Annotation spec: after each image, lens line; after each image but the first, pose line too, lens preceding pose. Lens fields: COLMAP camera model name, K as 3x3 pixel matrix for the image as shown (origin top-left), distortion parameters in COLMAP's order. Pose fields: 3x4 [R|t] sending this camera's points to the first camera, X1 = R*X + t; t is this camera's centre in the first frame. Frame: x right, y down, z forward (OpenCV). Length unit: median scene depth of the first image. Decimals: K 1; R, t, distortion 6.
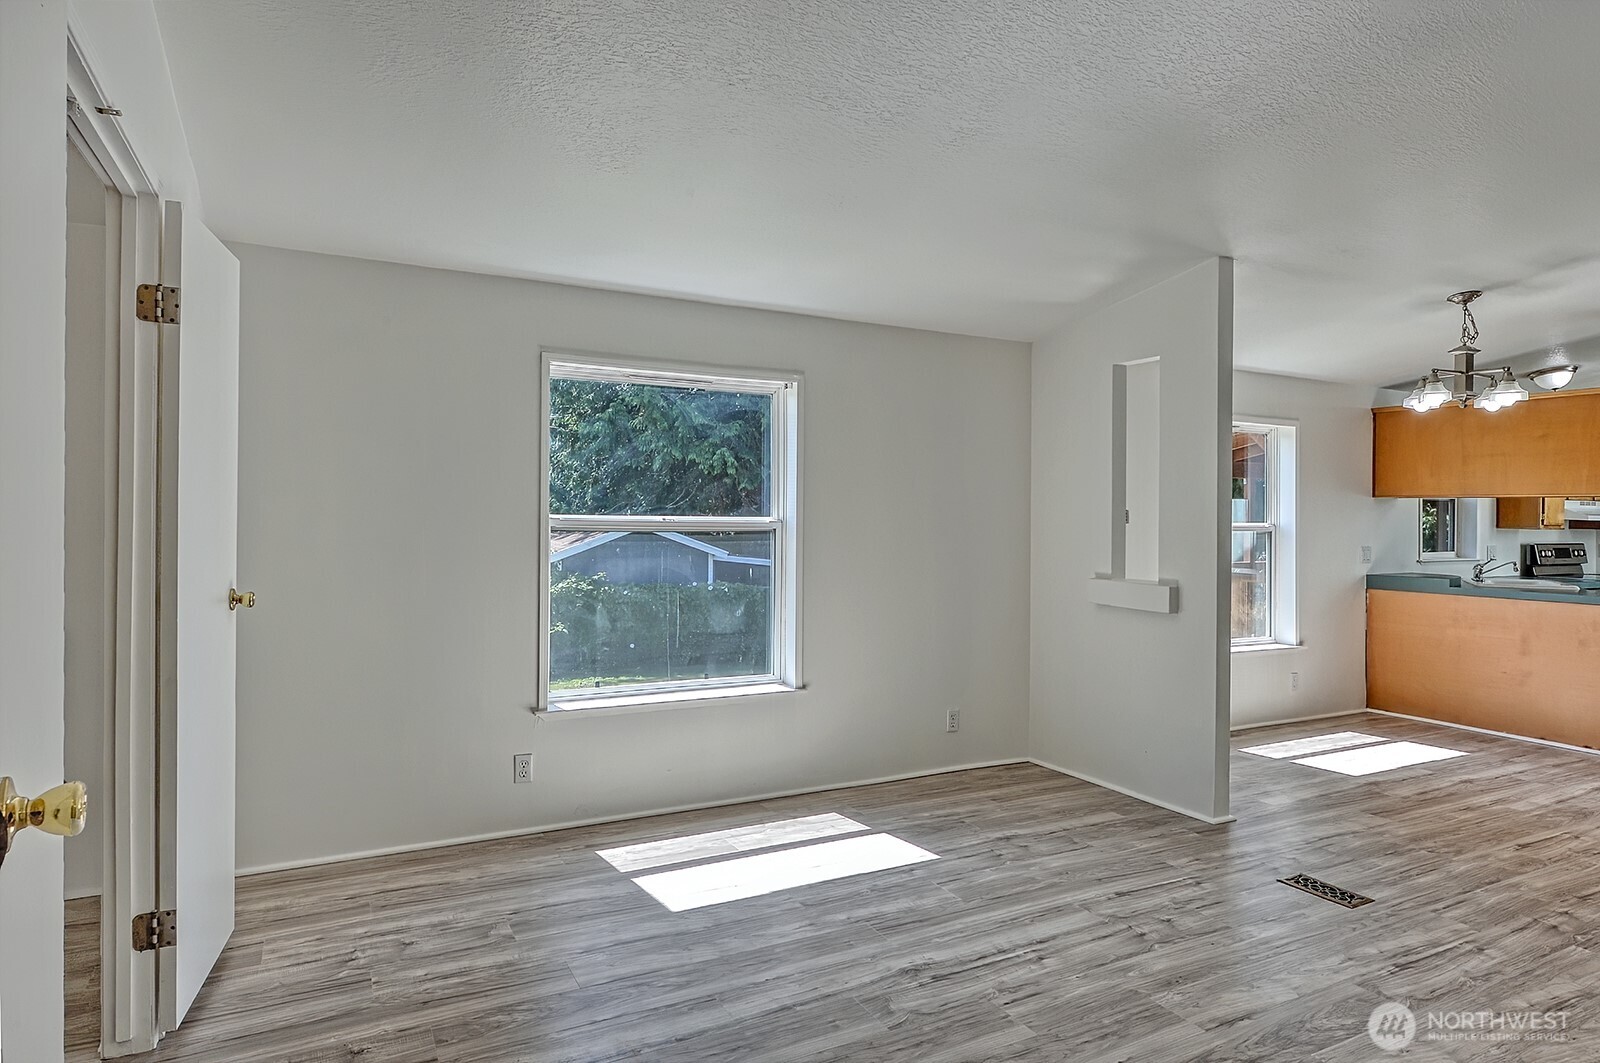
lens RADIAL K [[995.9, 0, 800.0], [0, 995.9, 531.5], [0, 0, 1]] dist [-0.001192, 0.000286]
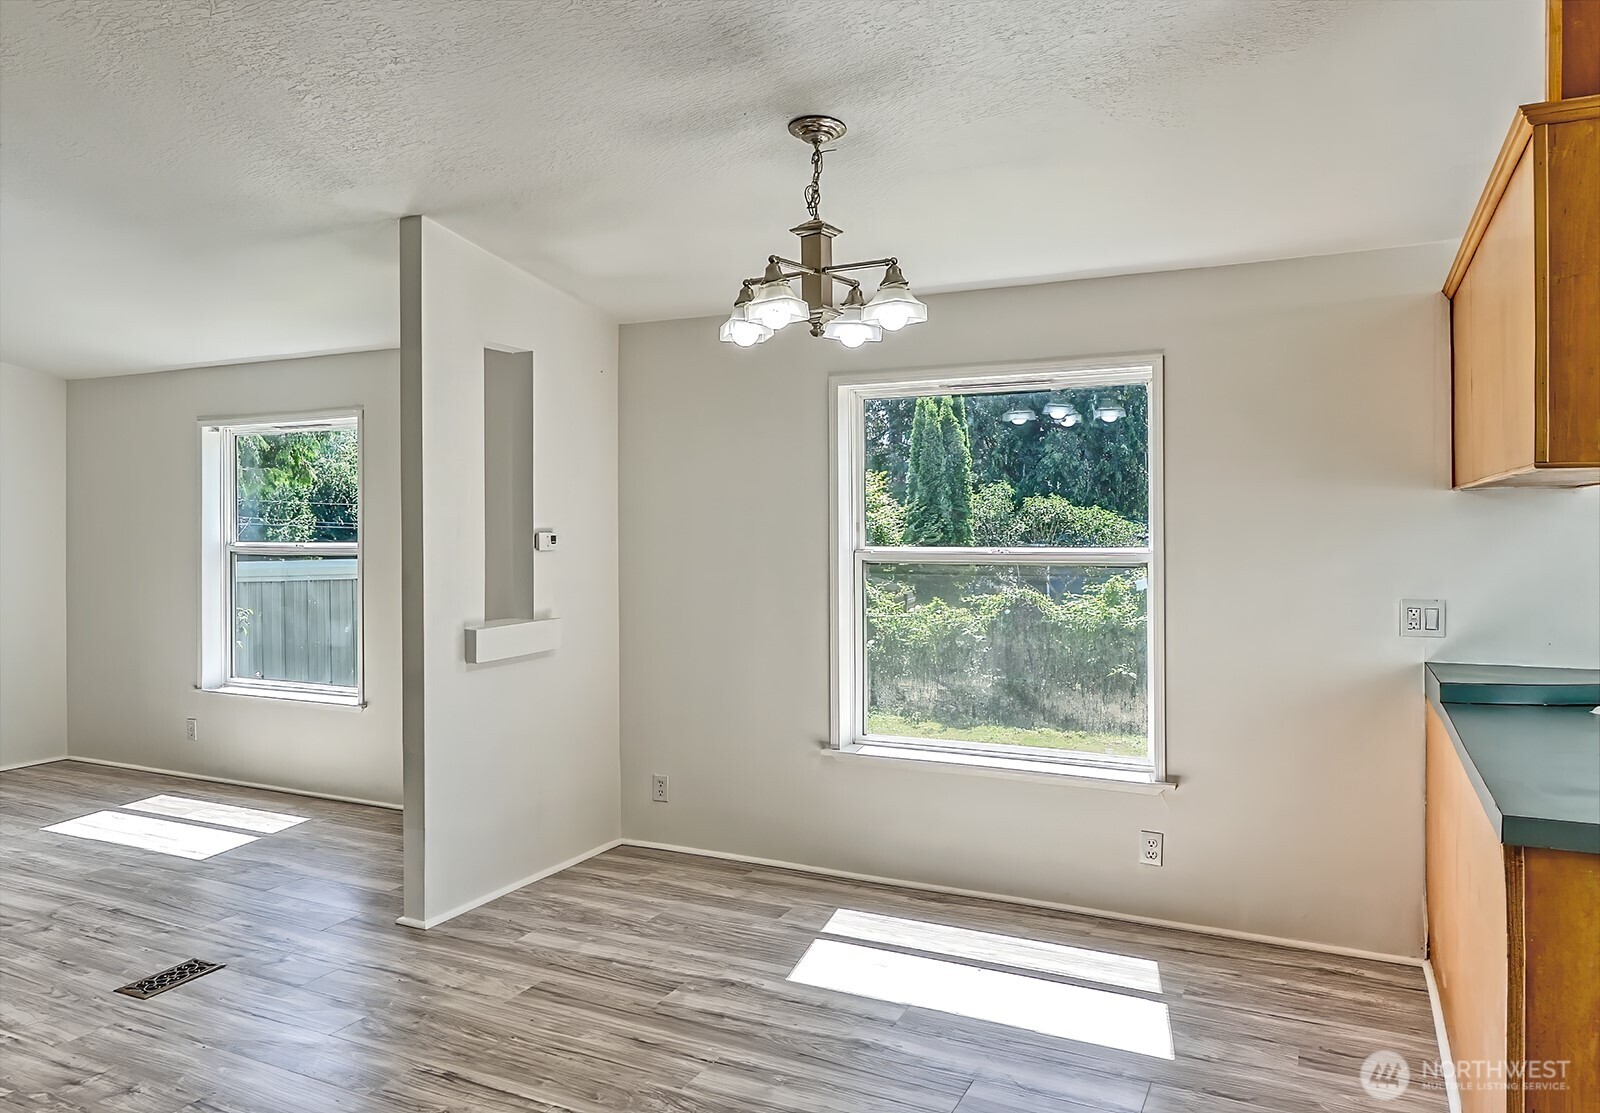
lens RADIAL K [[1199.6, 0, 800.0], [0, 1199.6, 556.5], [0, 0, 1]] dist [0.005752, -0.003496]
pose [[0.526967, 0.004896, -0.849872, 0.881066], [-0.003843, 0.999987, 0.003378, -0.005603], [0.849877, 0.001486, 0.526979, 0.473919]]
